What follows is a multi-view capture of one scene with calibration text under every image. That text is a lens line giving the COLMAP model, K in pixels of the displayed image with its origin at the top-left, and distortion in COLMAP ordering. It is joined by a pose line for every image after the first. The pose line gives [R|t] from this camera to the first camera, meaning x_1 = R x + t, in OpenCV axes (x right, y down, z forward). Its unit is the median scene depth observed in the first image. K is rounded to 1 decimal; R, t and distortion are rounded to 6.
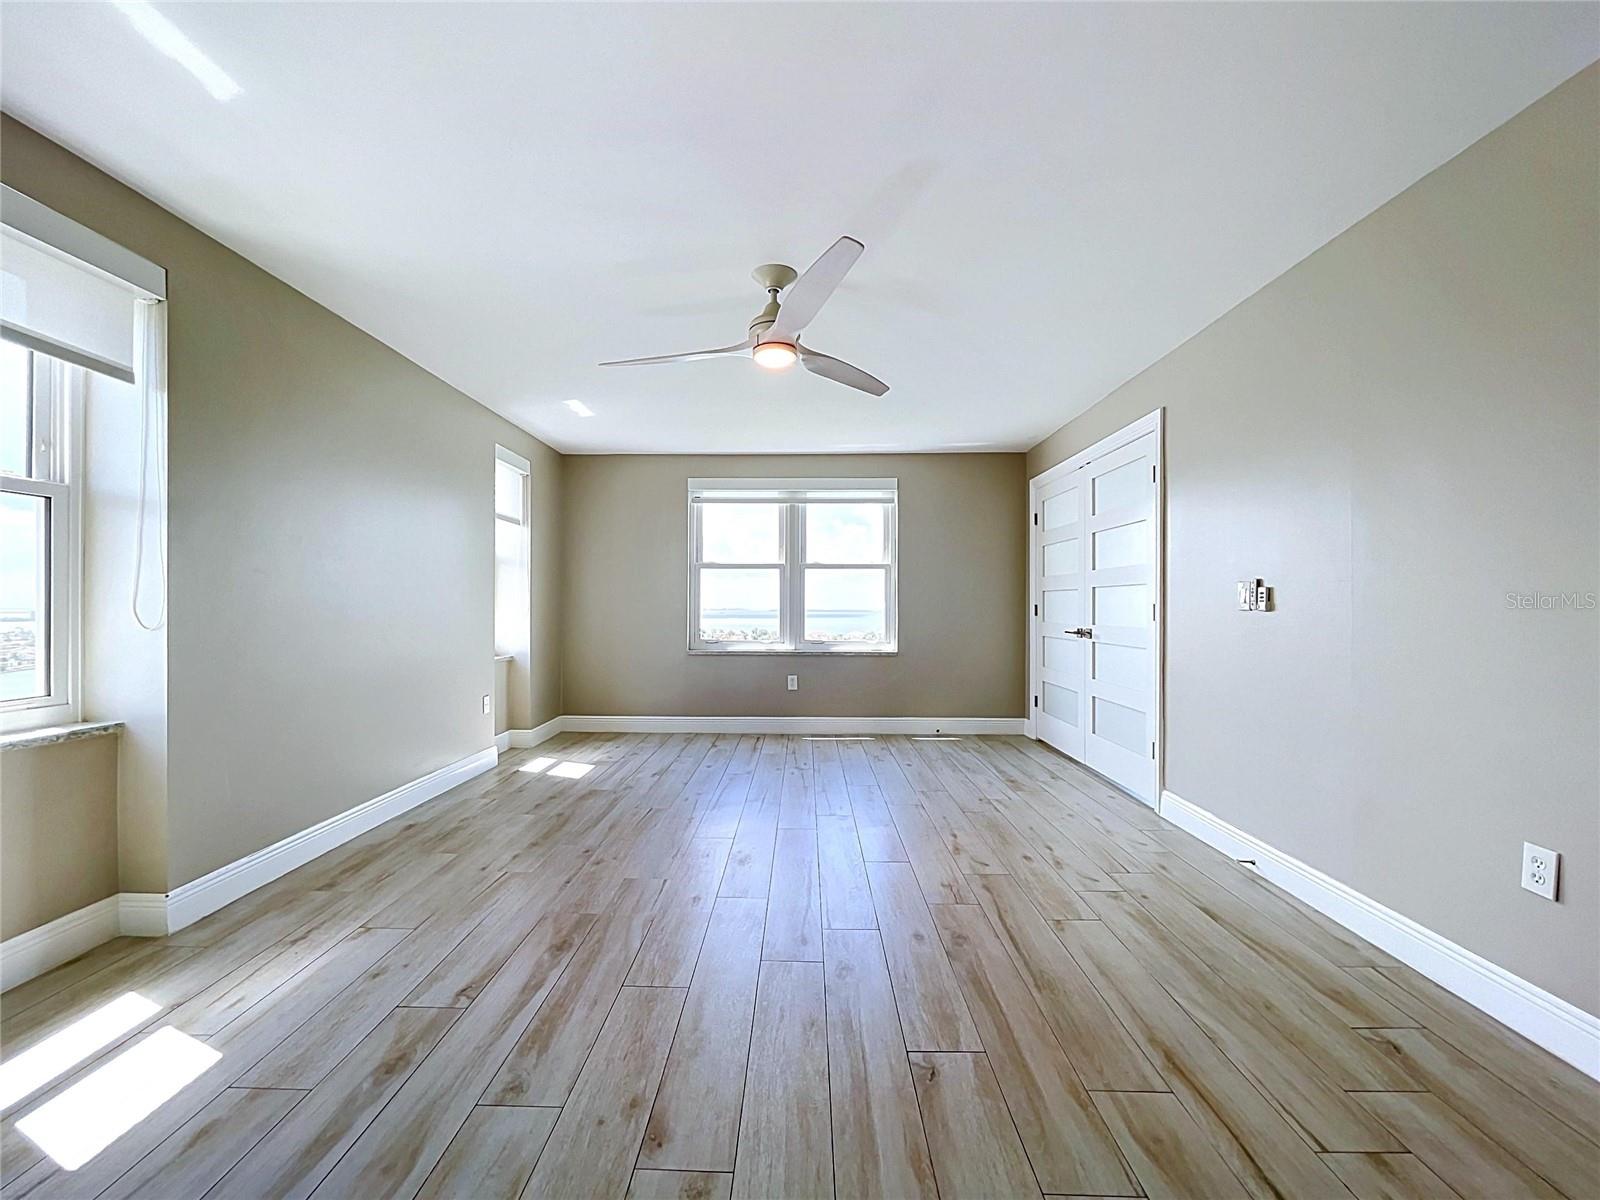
lens RADIAL K [[654.3, 0, 792.2], [0, 654.3, 603.4], [0, 0, 1]] dist [0.001087, -0.000315]
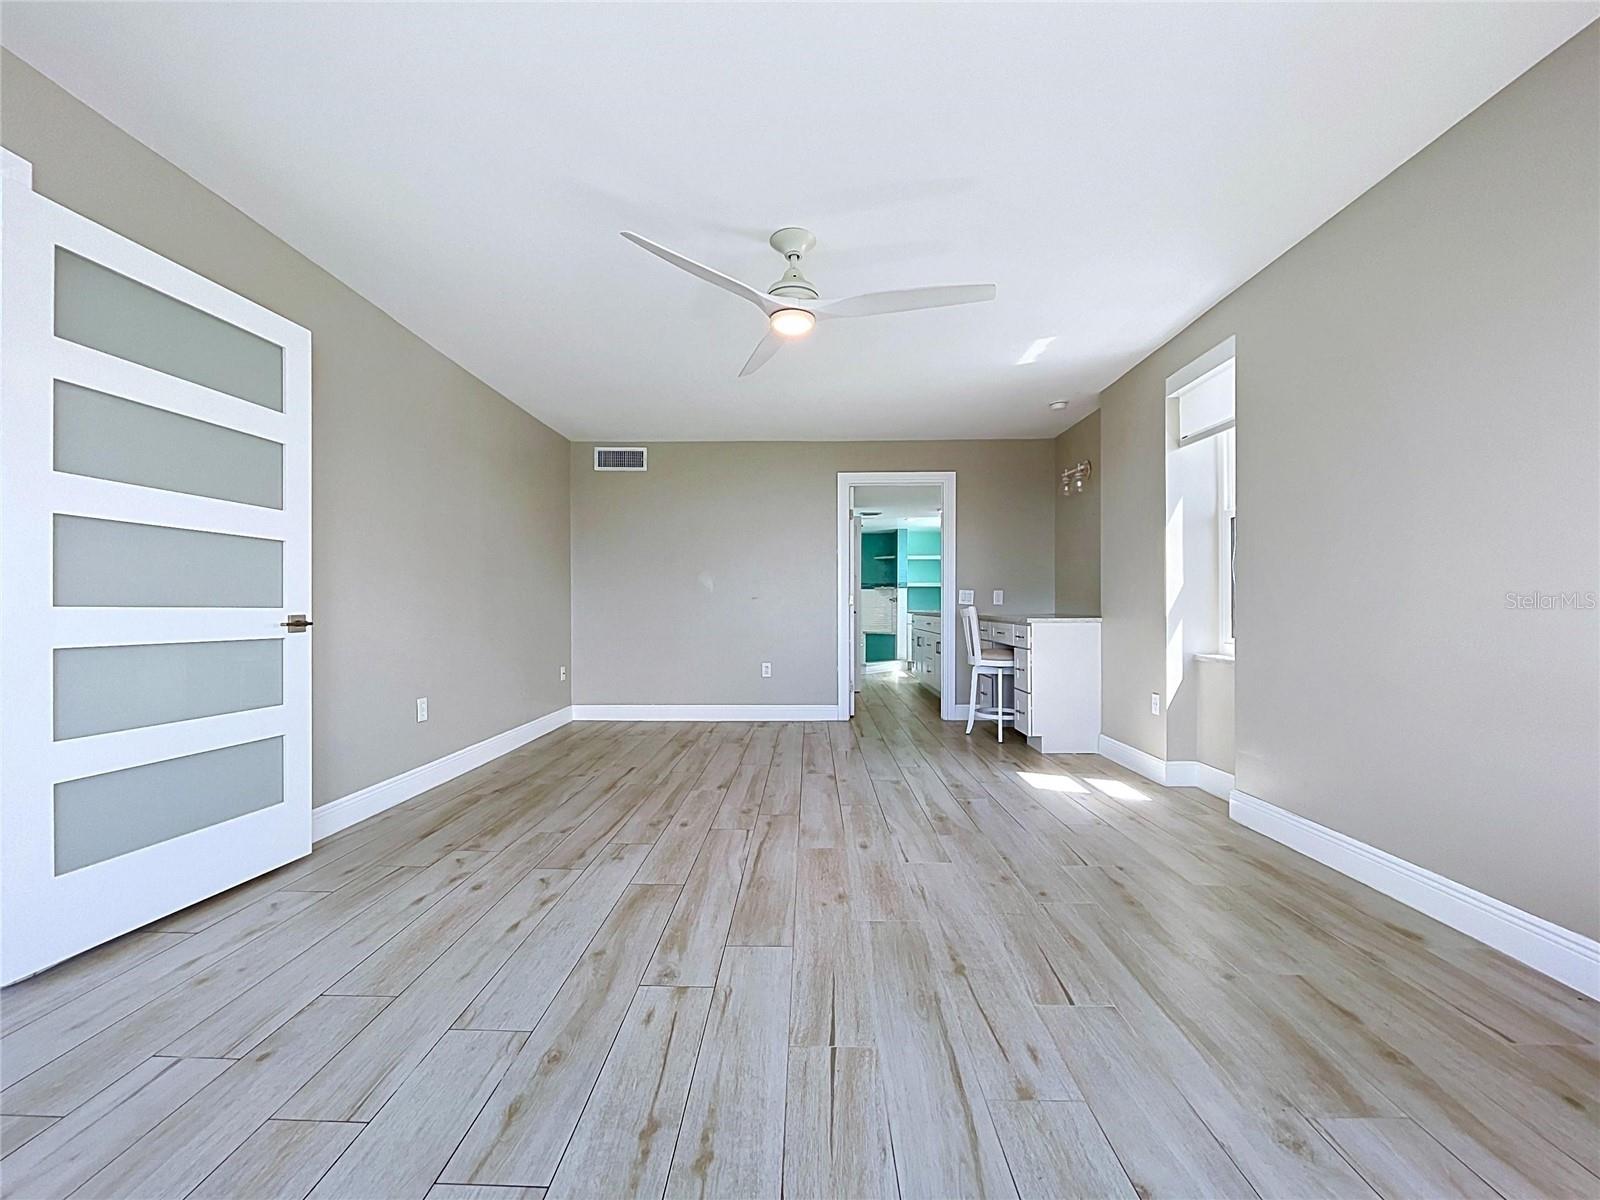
lens RADIAL K [[654.3, 0, 793.3], [0, 654.3, 605.3], [0, 0, 1]] dist [0.001087, -0.000315]
pose [[-0.999986, -0.000835, 0.005289, -0.027973], [-0.000854, 0.999993, -0.003572, 0.046596], [-0.005286, -0.003577, -0.999980, 1.713837]]
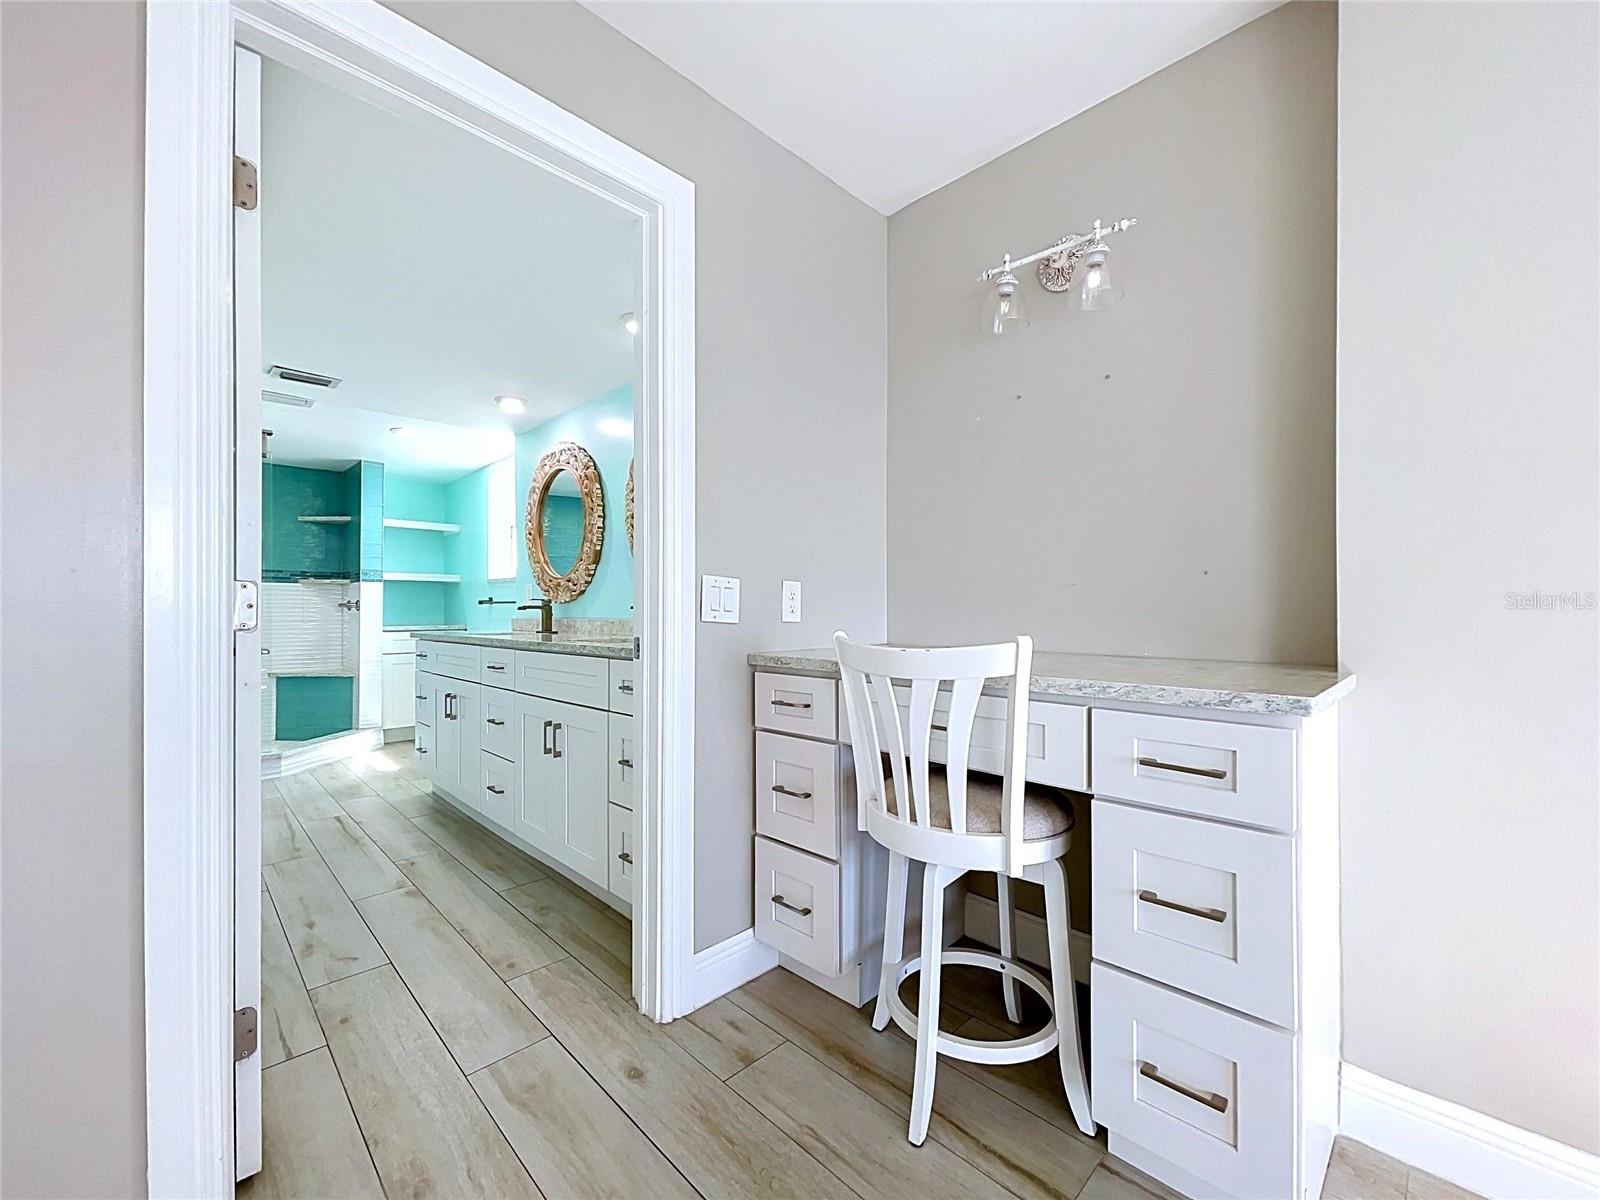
lens RADIAL K [[654.3, 0, 778.2], [0, 654.3, 609.9], [0, 0, 1]] dist [0.001087, -0.000315]
pose [[-0.712021, -0.003685, -0.702148, -0.133852], [0.001716, 0.999974, -0.006988, 0.030119], [0.702156, -0.006181, -0.711996, 0.313519]]
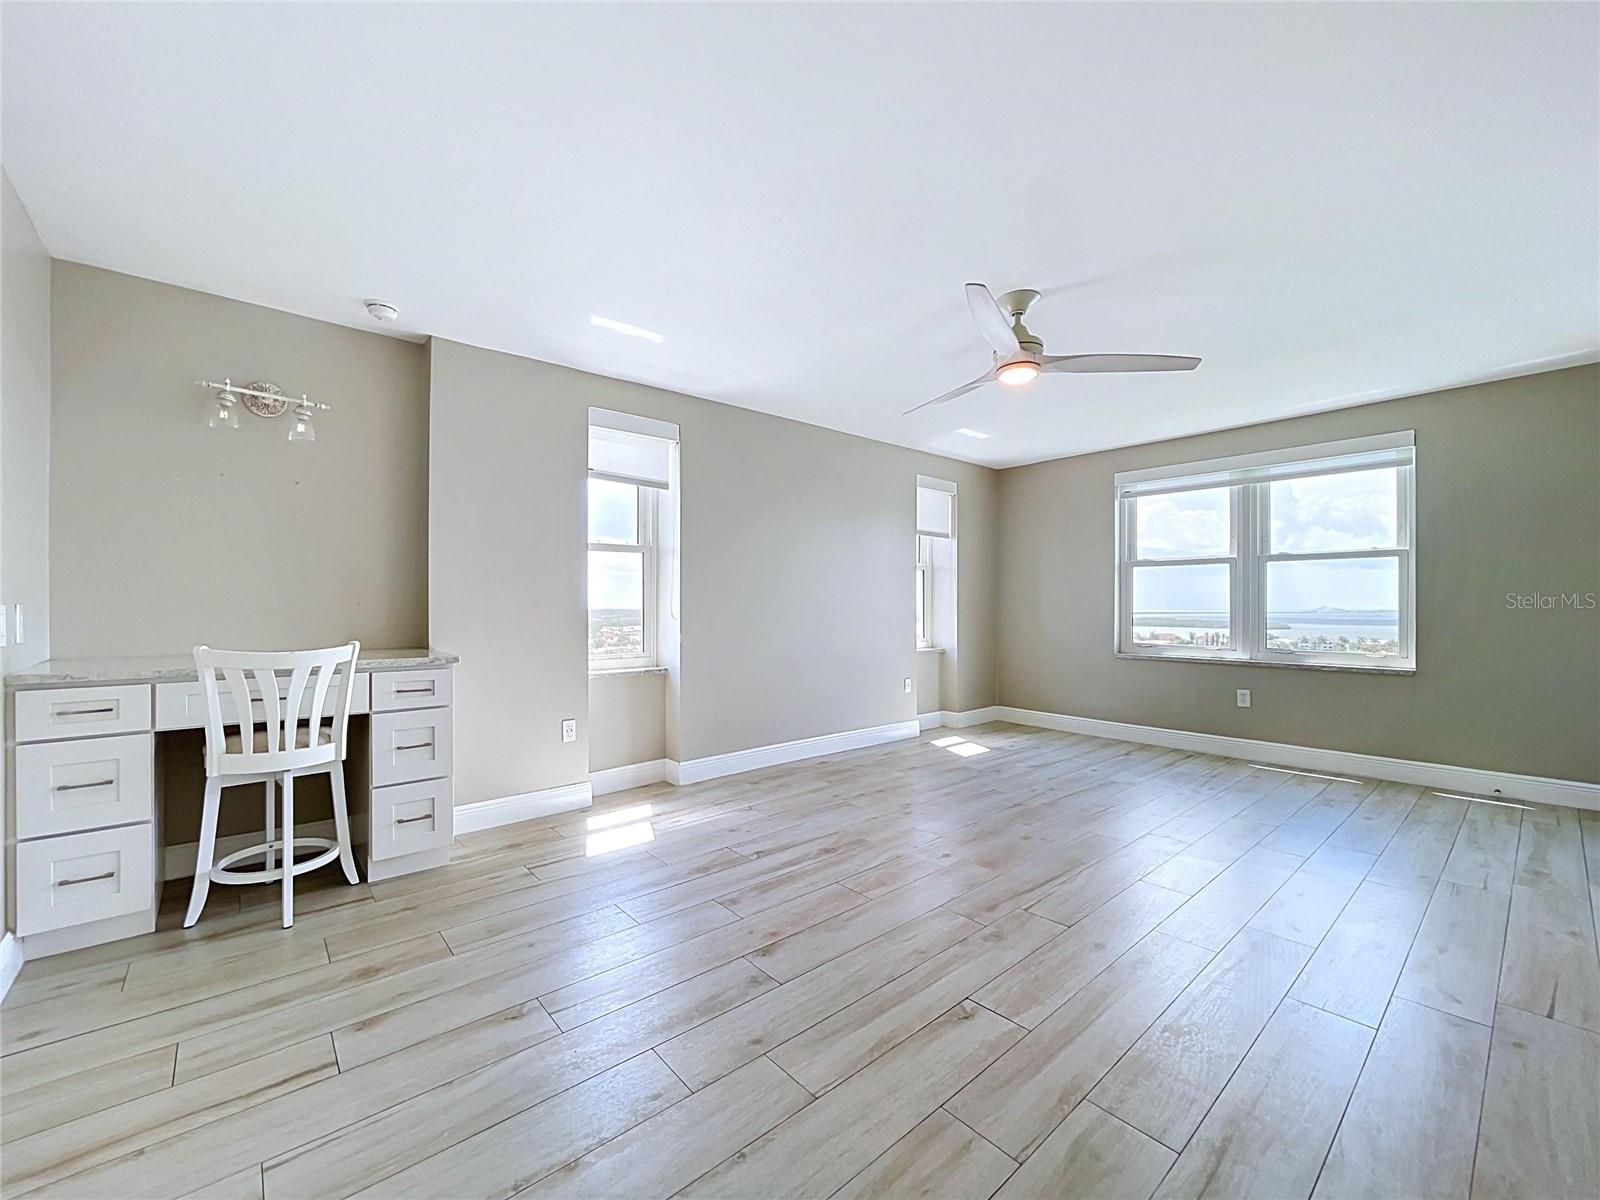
lens RADIAL K [[654.3, 0, 788.7], [0, 654.3, 599.2], [0, 0, 1]] dist [0.001087, -0.000315]
pose [[0.665347, -0.007929, -0.746492, 0.450744], [0.002819, 0.999963, -0.008108, -0.000860], [0.746529, 0.003290, 0.665345, 0.004089]]
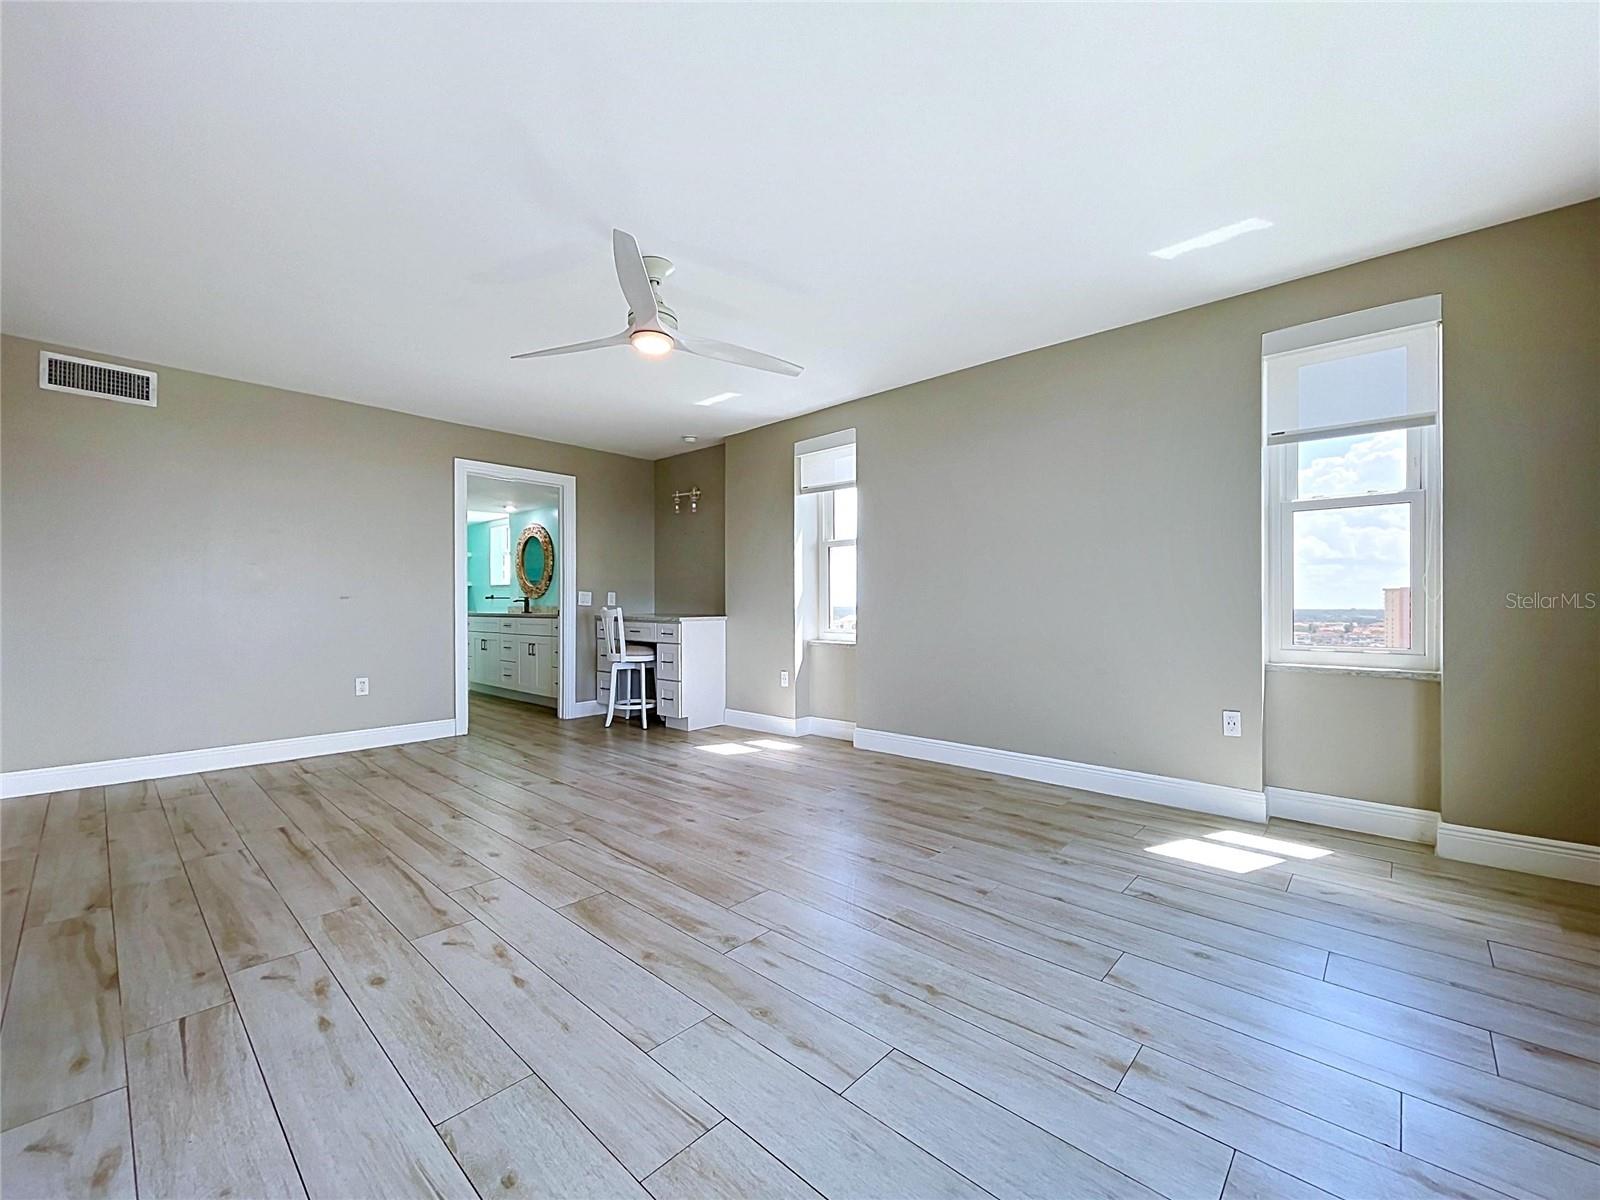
lens RADIAL K [[654.3, 0, 795.3], [0, 654.3, 611.6], [0, 0, 1]] dist [0.001087, -0.000315]
pose [[-0.663172, 0.006105, -0.748442, 0.528304], [0.001048, 0.999973, 0.007228, 0.041304], [0.748467, 0.004009, -0.663160, 1.613020]]
